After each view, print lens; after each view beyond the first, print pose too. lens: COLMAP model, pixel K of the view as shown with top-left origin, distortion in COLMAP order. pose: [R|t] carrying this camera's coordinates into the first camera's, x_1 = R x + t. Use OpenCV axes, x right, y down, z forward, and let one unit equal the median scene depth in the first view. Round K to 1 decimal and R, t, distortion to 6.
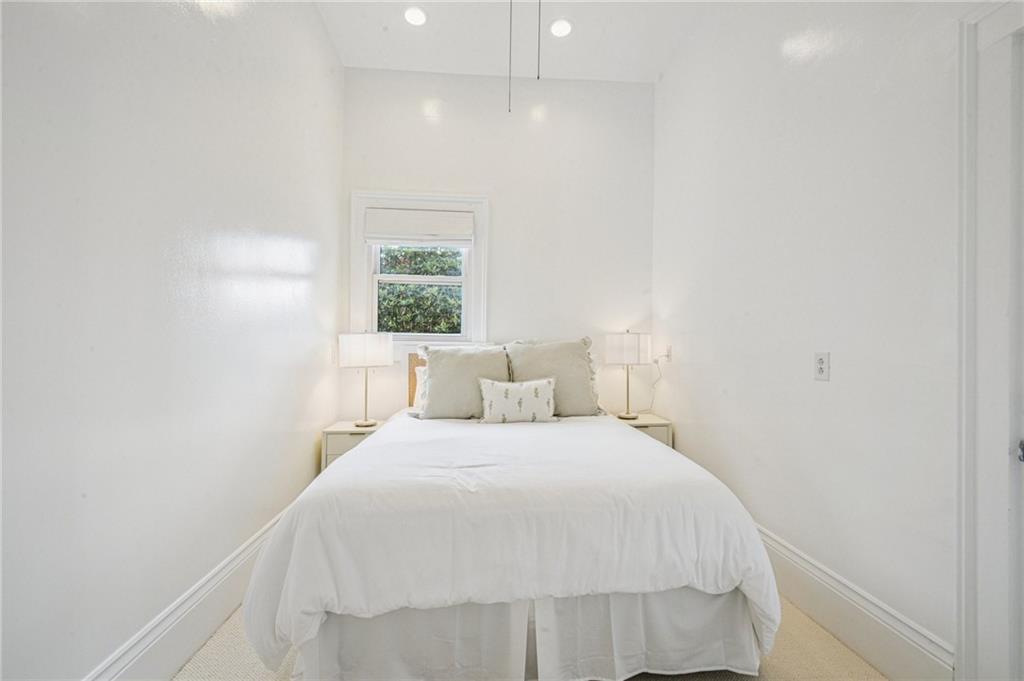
lens RADIAL K [[430.4, 0, 505.9], [0, 430.4, 342.5], [0, 0, 1]] dist [-0.012482, -0.003137]
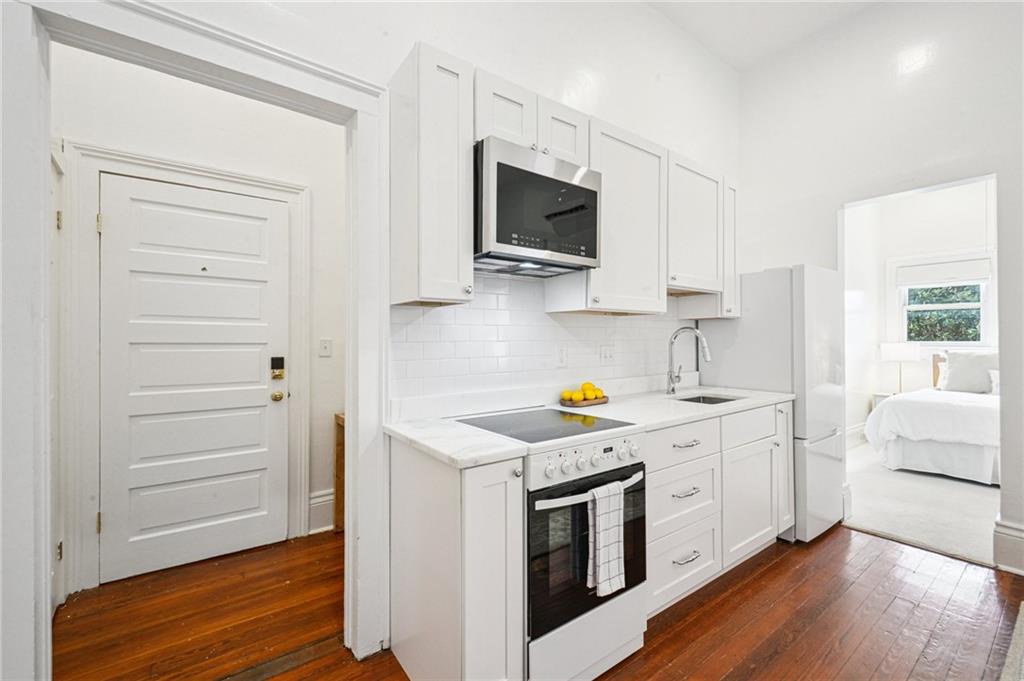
lens RADIAL K [[430.4, 0, 503.8], [0, 430.4, 339.5], [0, 0, 1]] dist [-0.012482, -0.003137]
pose [[0.524487, -0.013581, -0.851310, 0.297854], [0.007477, 0.999908, -0.011345, -0.026026], [0.851386, -0.000415, 0.524540, -1.266482]]
